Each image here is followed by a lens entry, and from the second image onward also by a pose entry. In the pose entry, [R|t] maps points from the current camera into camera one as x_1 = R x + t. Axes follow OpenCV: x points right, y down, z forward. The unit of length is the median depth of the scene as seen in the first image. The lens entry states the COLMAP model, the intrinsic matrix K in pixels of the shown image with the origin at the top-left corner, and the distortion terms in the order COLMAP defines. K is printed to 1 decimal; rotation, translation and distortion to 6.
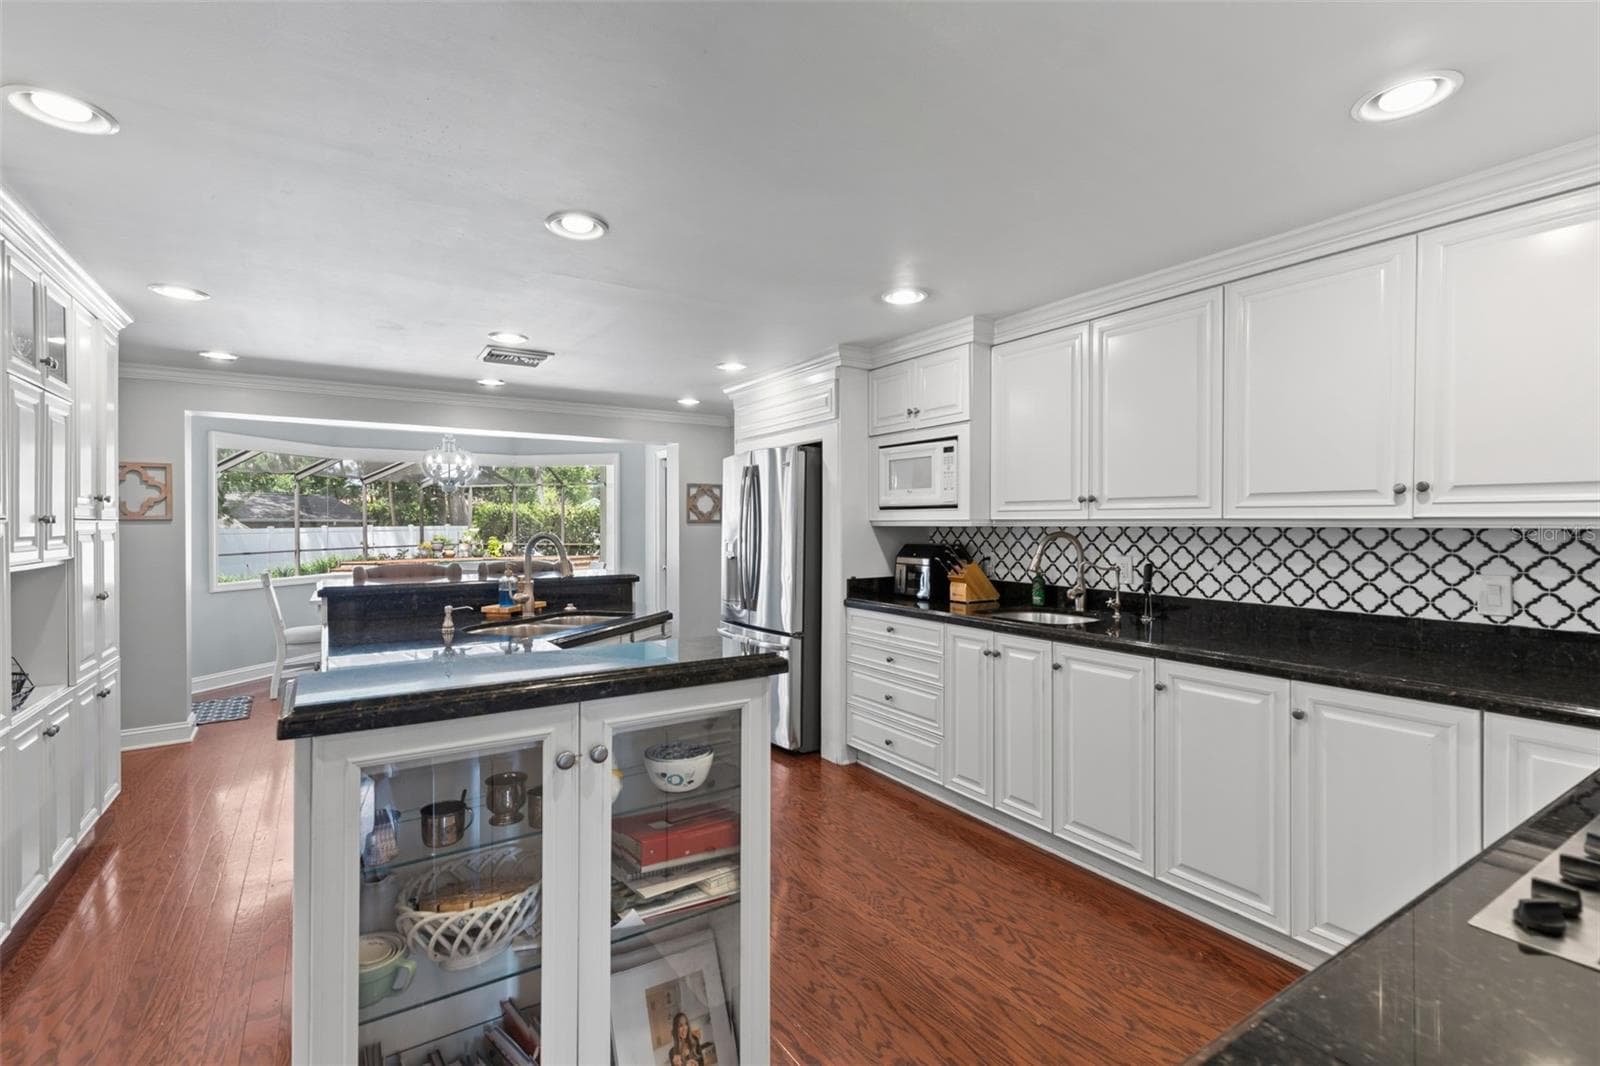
lens RADIAL K [[722.5, 0, 793.7], [0, 722.5, 524.7], [0, 0, 1]] dist [0.003163, -0.000260]
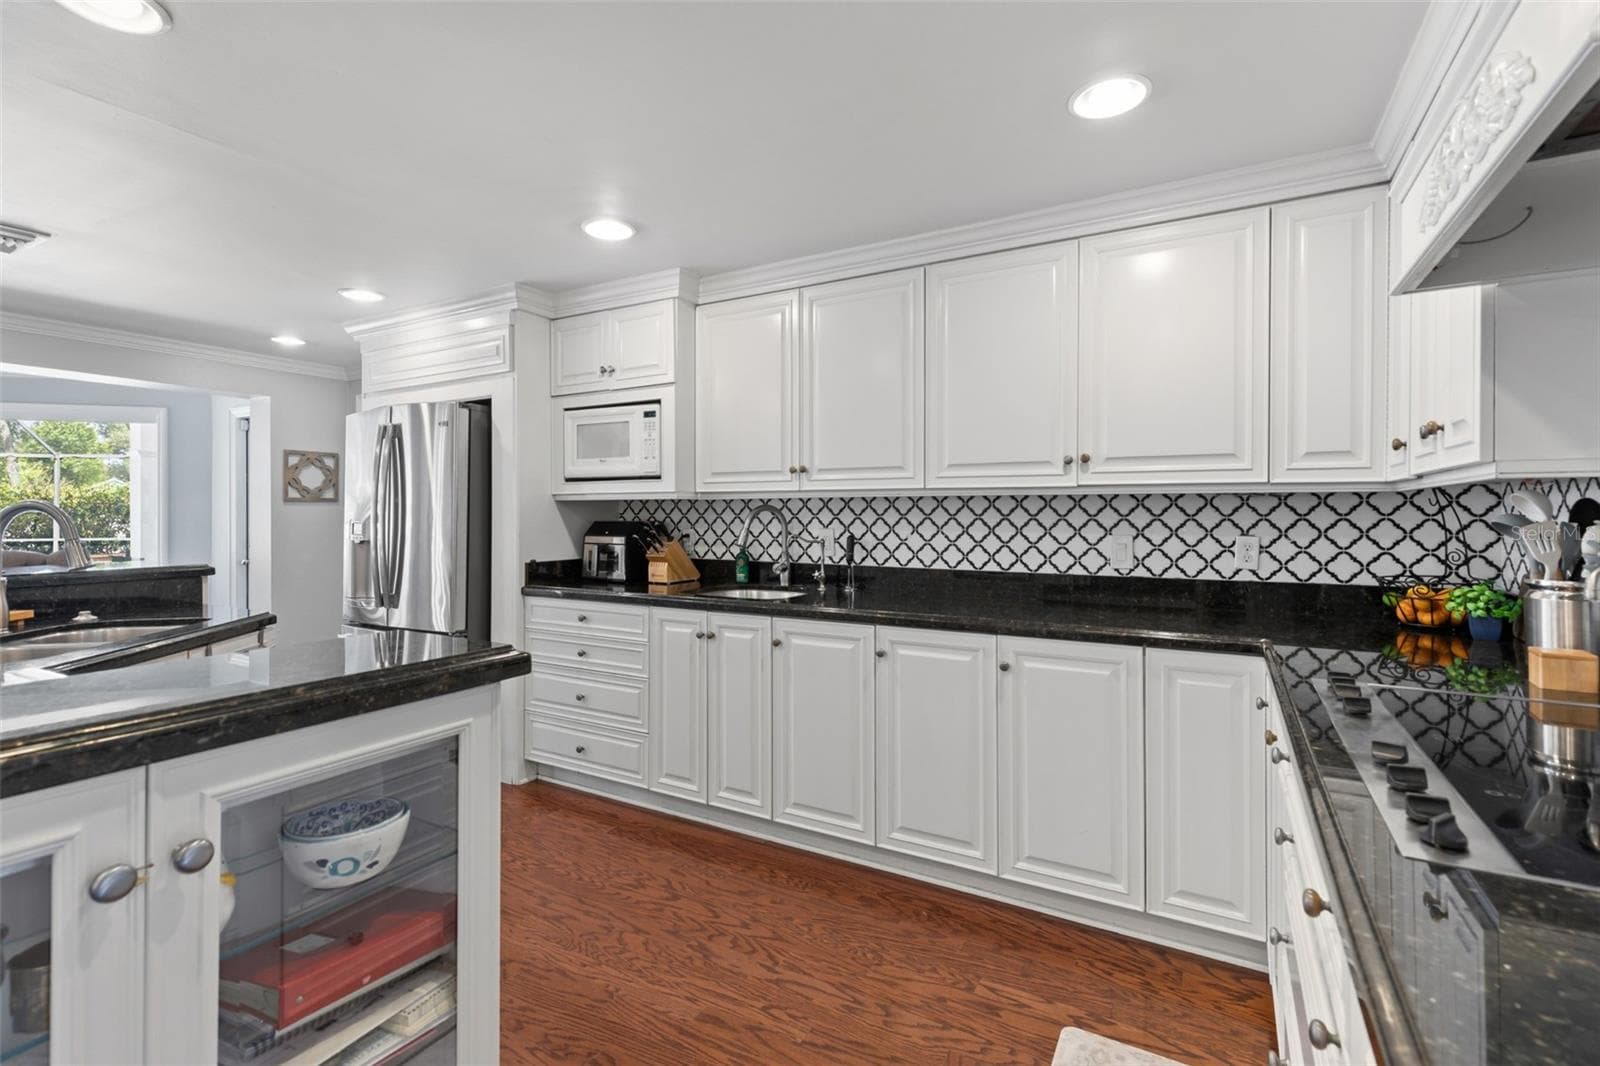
lens RADIAL K [[731.5, 0, 800.0], [0, 731.5, 512.4], [0, 0, 1]] dist [0.007799, -0.000891]
pose [[0.886002, 0.000704, 0.463681, -0.050263], [0.000849, 0.999995, -0.003140, 0.025280], [-0.463681, 0.003175, 0.885997, 0.122508]]
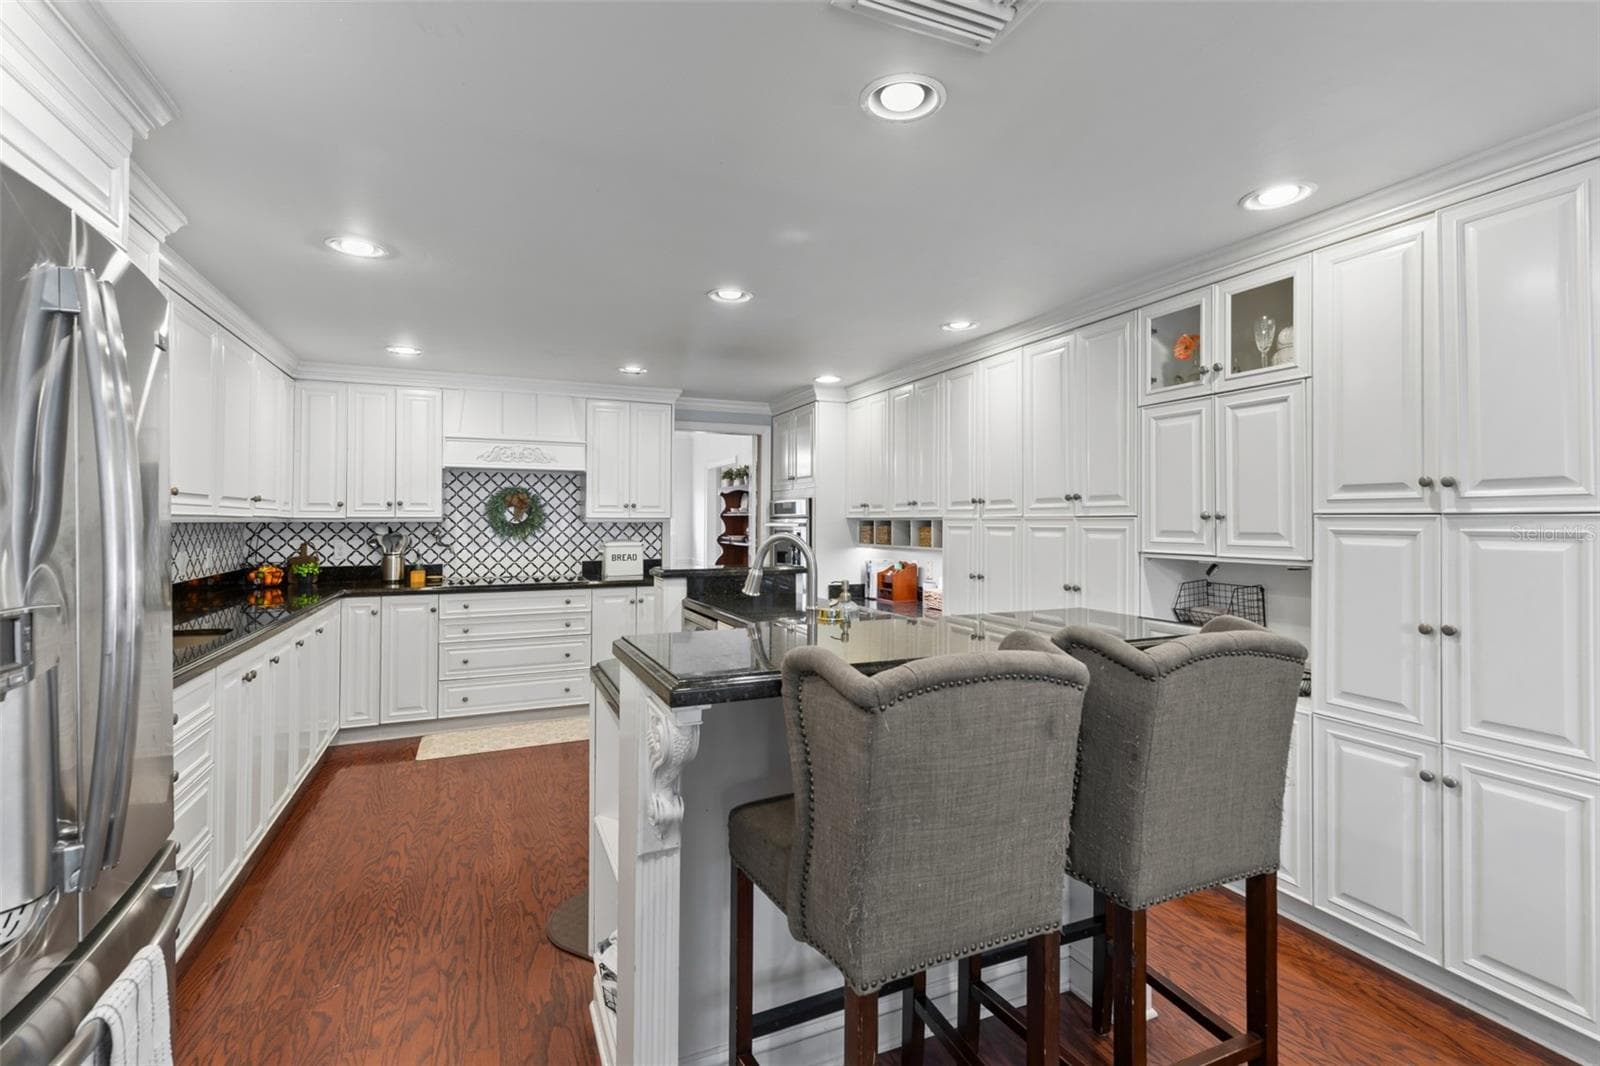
lens RADIAL K [[722.5, 0, 793.7], [0, 722.5, 524.7], [0, 0, 1]] dist [0.003163, -0.000260]
pose [[-0.986232, -0.004812, 0.165297, -0.478603], [-0.003909, 0.999976, 0.005788, -0.004247], [-0.165321, 0.005062, -0.986227, 1.717709]]
